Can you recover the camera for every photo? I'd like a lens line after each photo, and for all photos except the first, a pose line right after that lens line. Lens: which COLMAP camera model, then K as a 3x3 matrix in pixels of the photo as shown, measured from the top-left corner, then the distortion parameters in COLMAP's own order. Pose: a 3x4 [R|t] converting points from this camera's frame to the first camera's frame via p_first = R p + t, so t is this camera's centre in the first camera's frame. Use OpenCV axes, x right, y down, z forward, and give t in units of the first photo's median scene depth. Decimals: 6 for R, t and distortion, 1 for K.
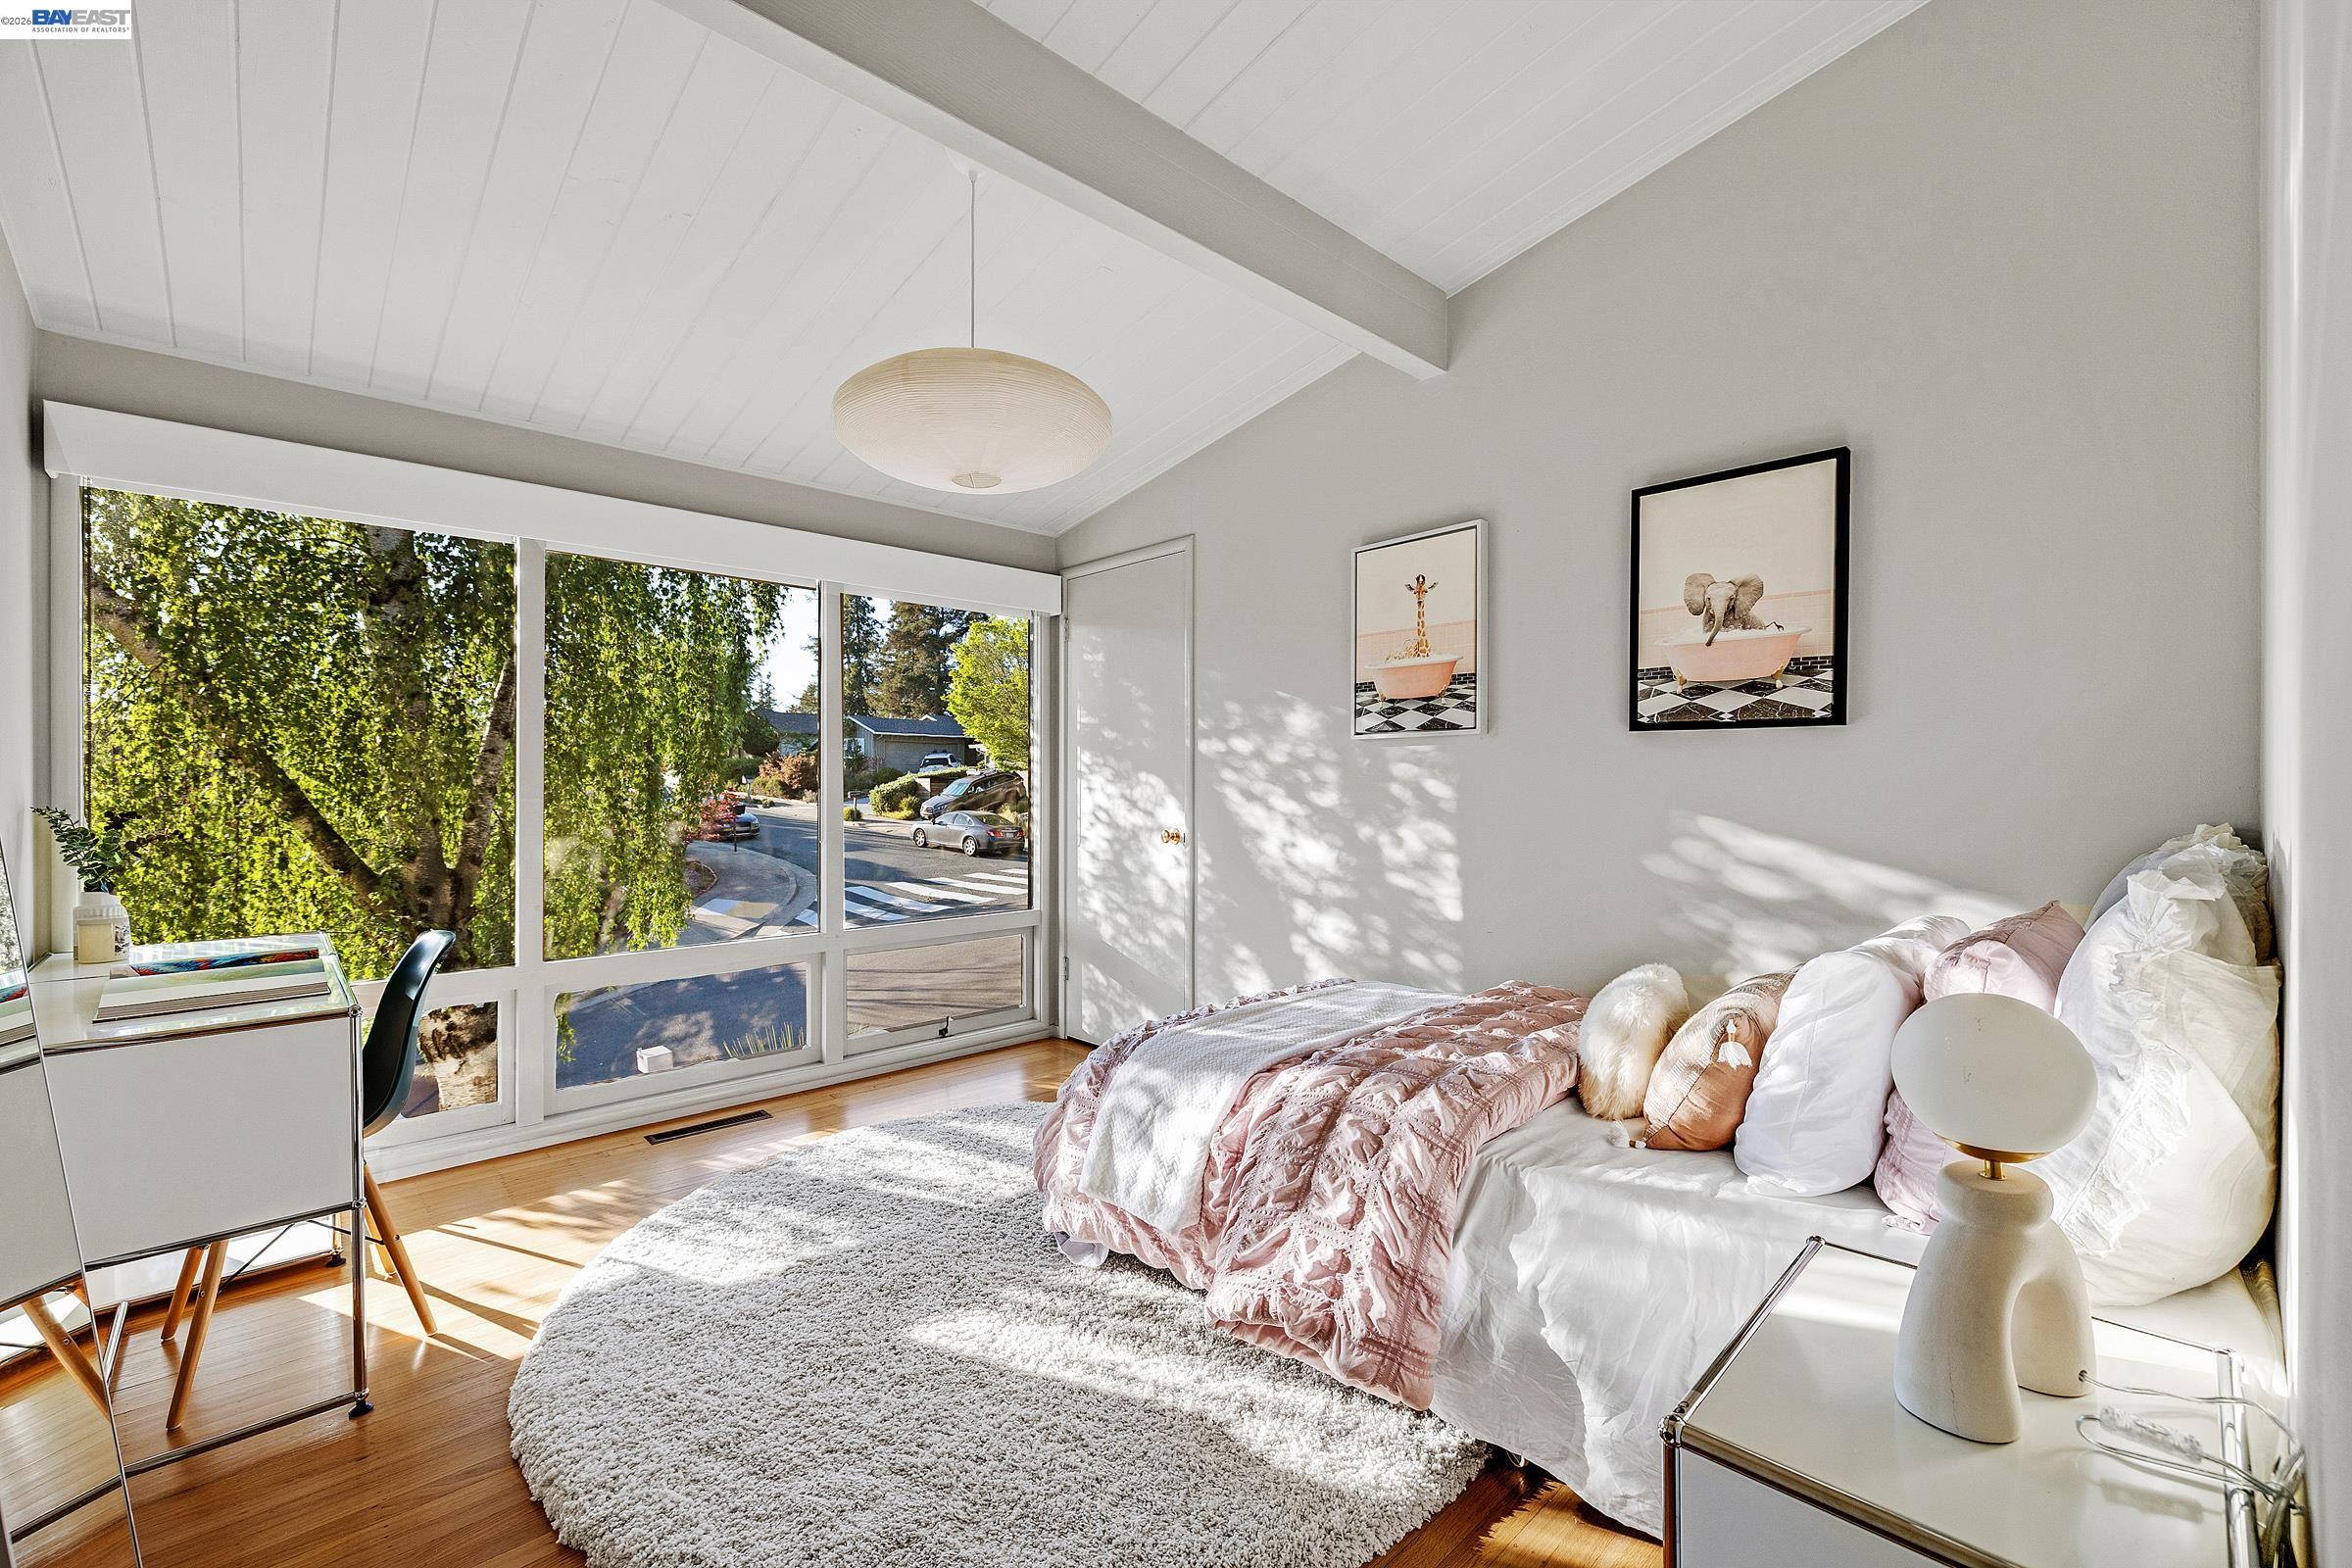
lens RADIAL K [[989.4, 0, 1178.3], [0, 989.4, 780.8], [0, 0, 1]] dist [0.001535, 0.000439]
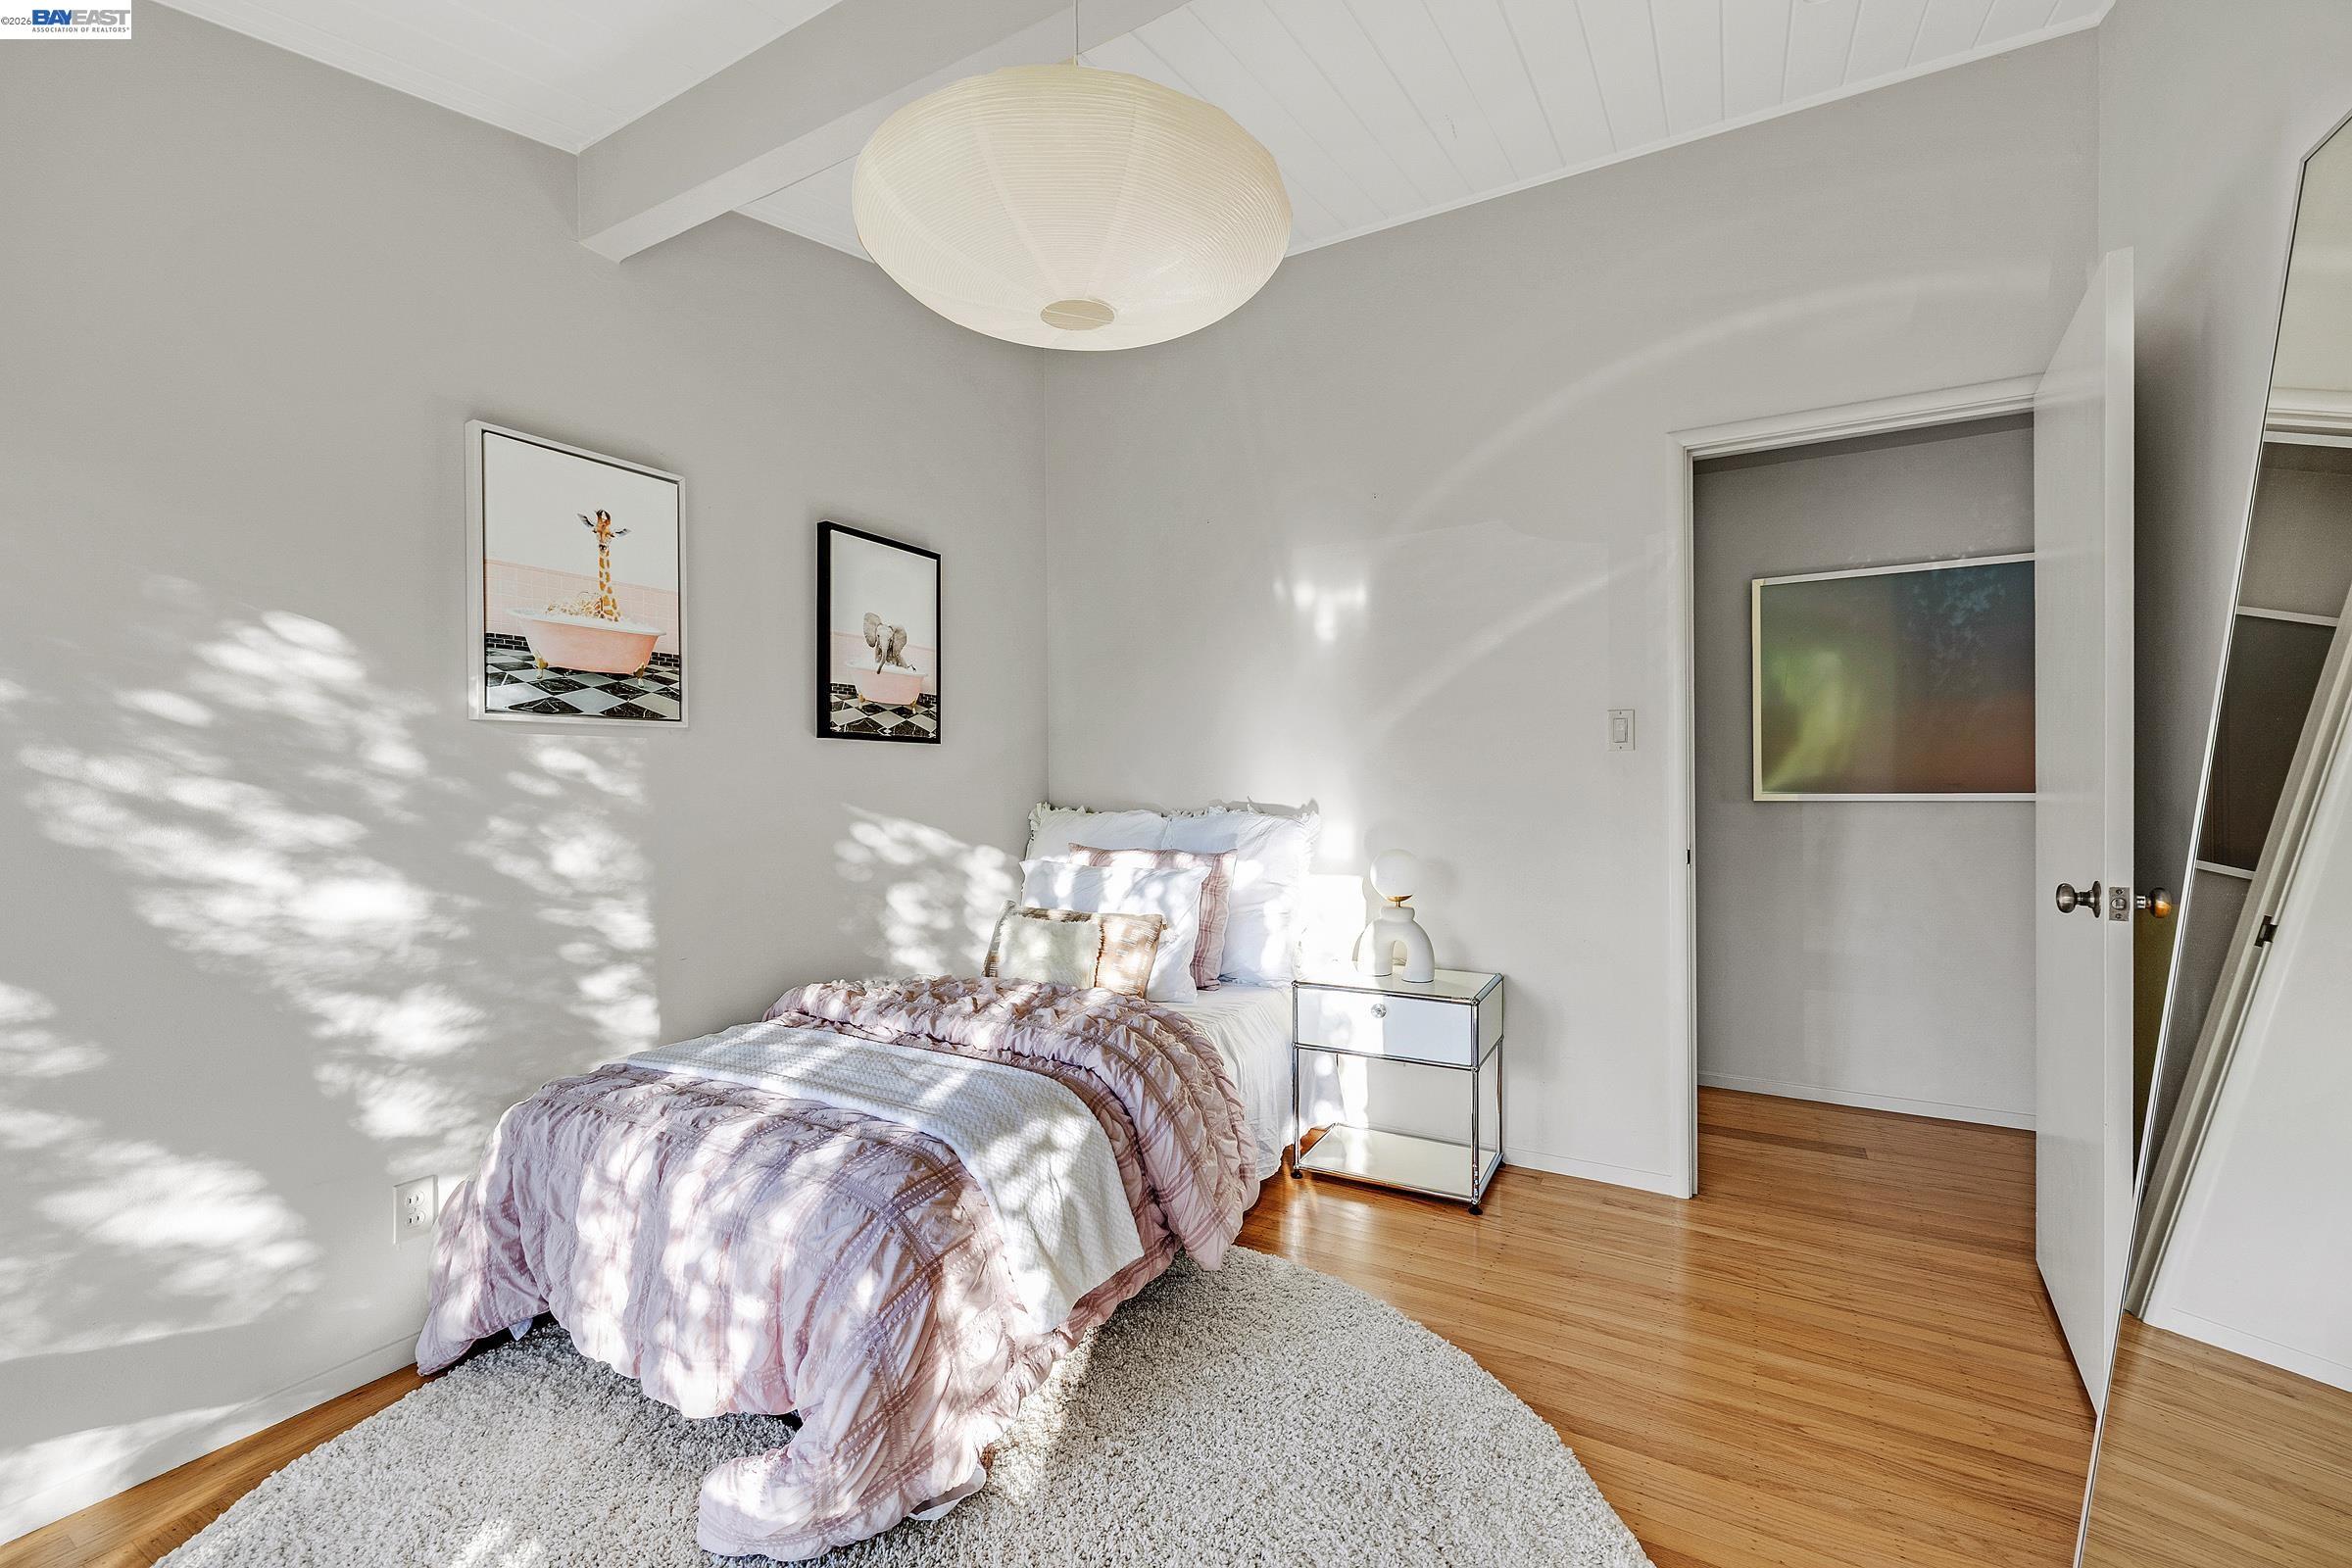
lens RADIAL K [[989.4, 0, 1176.5], [0, 989.4, 791.8], [0, 0, 1]] dist [0.001535, 0.000439]
pose [[-0.272876, -0.012322, 0.961970, -0.600282], [-0.006080, 0.999920, 0.011084, -0.003499], [-0.962030, -0.002824, -0.272930, 0.769297]]
